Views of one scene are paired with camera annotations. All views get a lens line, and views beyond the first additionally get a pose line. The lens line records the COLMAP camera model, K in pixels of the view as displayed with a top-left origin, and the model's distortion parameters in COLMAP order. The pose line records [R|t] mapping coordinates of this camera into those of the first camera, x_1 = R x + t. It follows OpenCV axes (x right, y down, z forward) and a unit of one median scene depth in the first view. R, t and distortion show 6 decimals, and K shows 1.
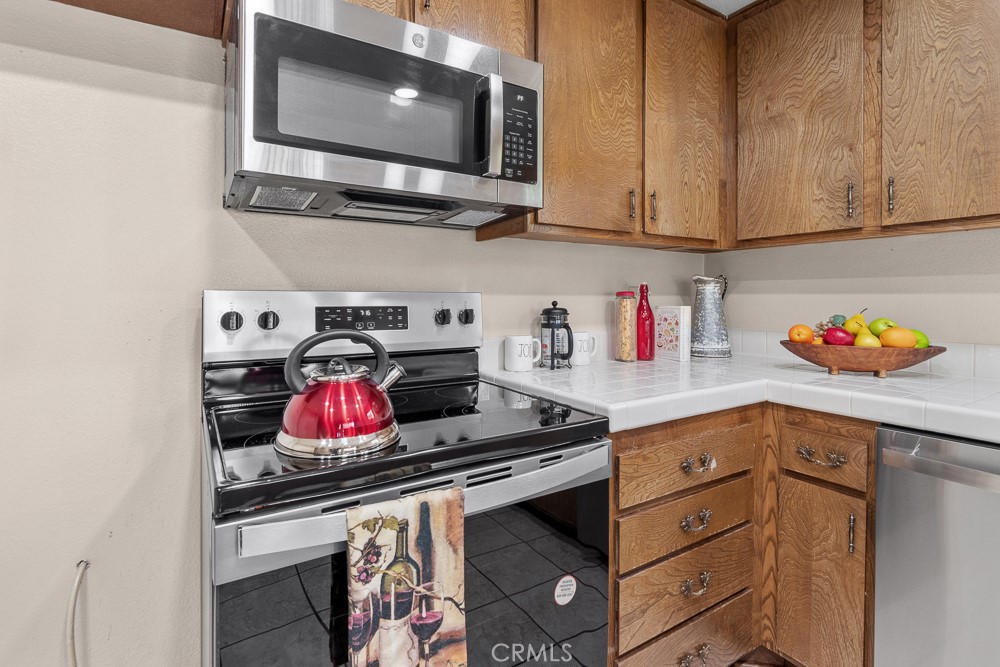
lens RADIAL K [[476.2, 0, 491.7], [0, 476.2, 300.7], [0, 0, 1]] dist [-0.016444, 0.002413]
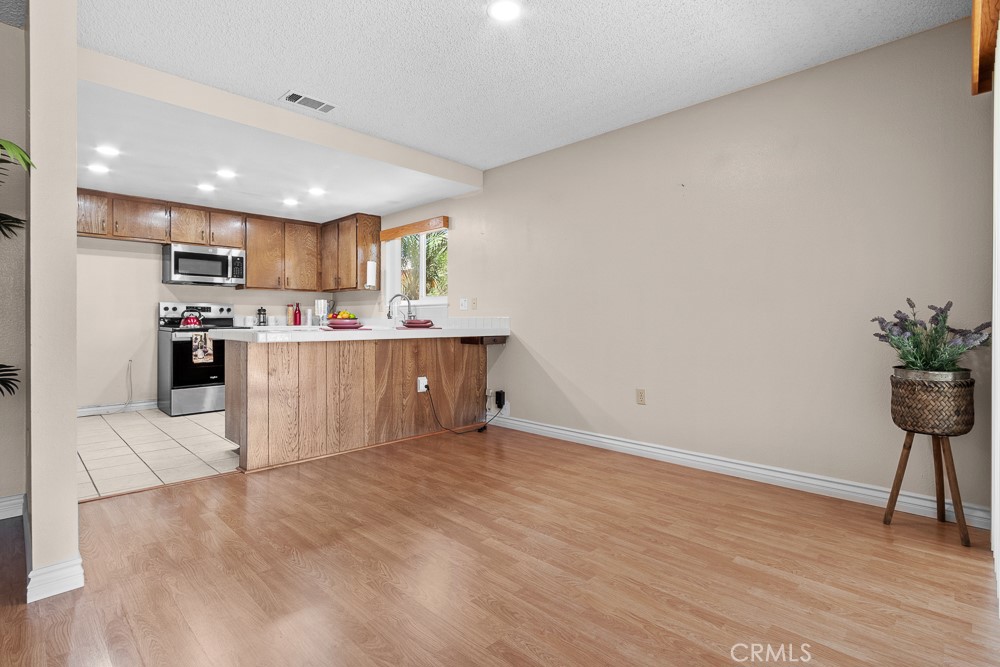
lens RADIAL K [[476.2, 0, 498.3], [0, 476.2, 327.1], [0, 0, 1]] dist [-0.016444, 0.002413]
pose [[0.971358, -0.003461, 0.237597, 1.228130], [0.002498, 0.999987, 0.004352, 0.171179], [-0.237609, -0.003634, 0.971354, -3.473993]]
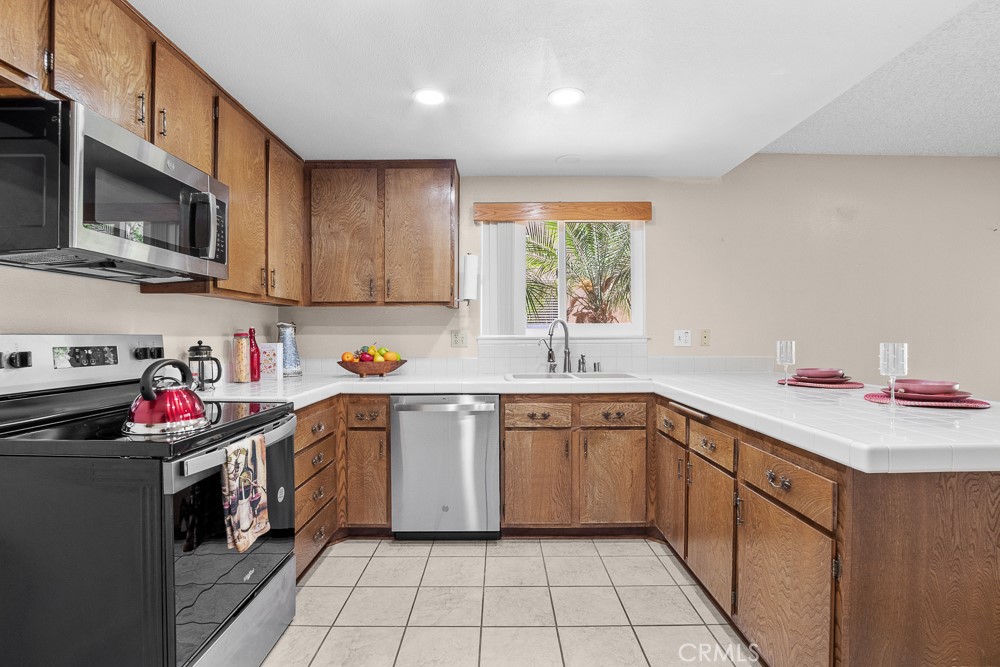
lens RADIAL K [[476.2, 0, 490.6], [0, 476.2, 336.1], [0, 0, 1]] dist [-0.016444, 0.002413]
pose [[0.530647, -0.005107, 0.847577, -0.701070], [0.009432, 0.999956, 0.000120, -0.005833], [-0.847540, 0.007931, 0.530672, -0.499109]]
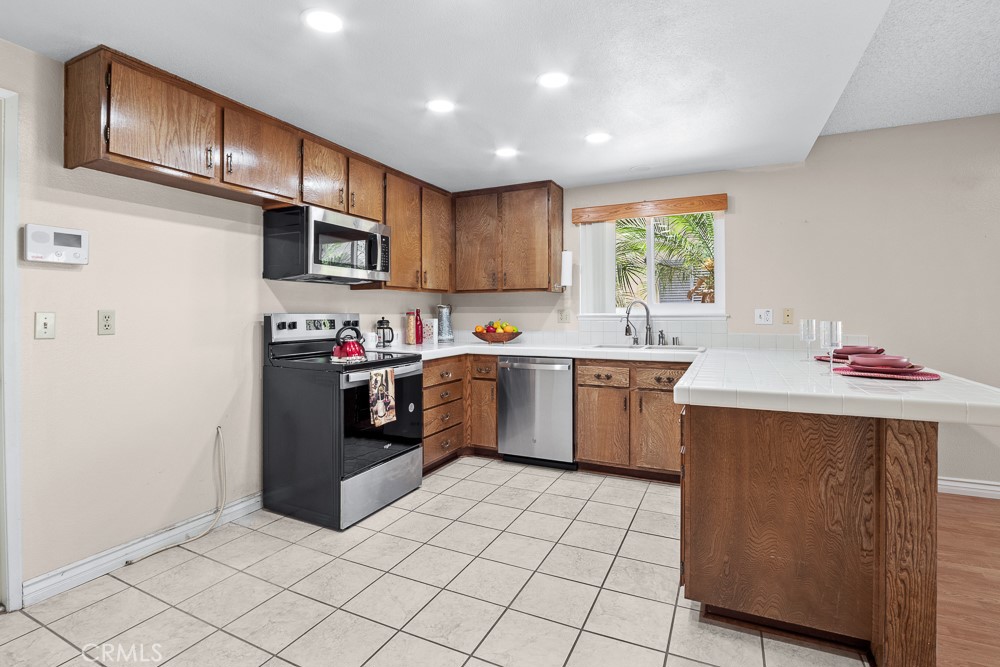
lens RADIAL K [[476.2, 0, 483.3], [0, 476.2, 313.7], [0, 0, 1]] dist [-0.016444, 0.002413]
pose [[0.854453, -0.004290, 0.519510, -0.771314], [0.007461, 0.999964, -0.004013, -0.002079], [-0.519475, 0.007305, 0.854455, -1.408441]]
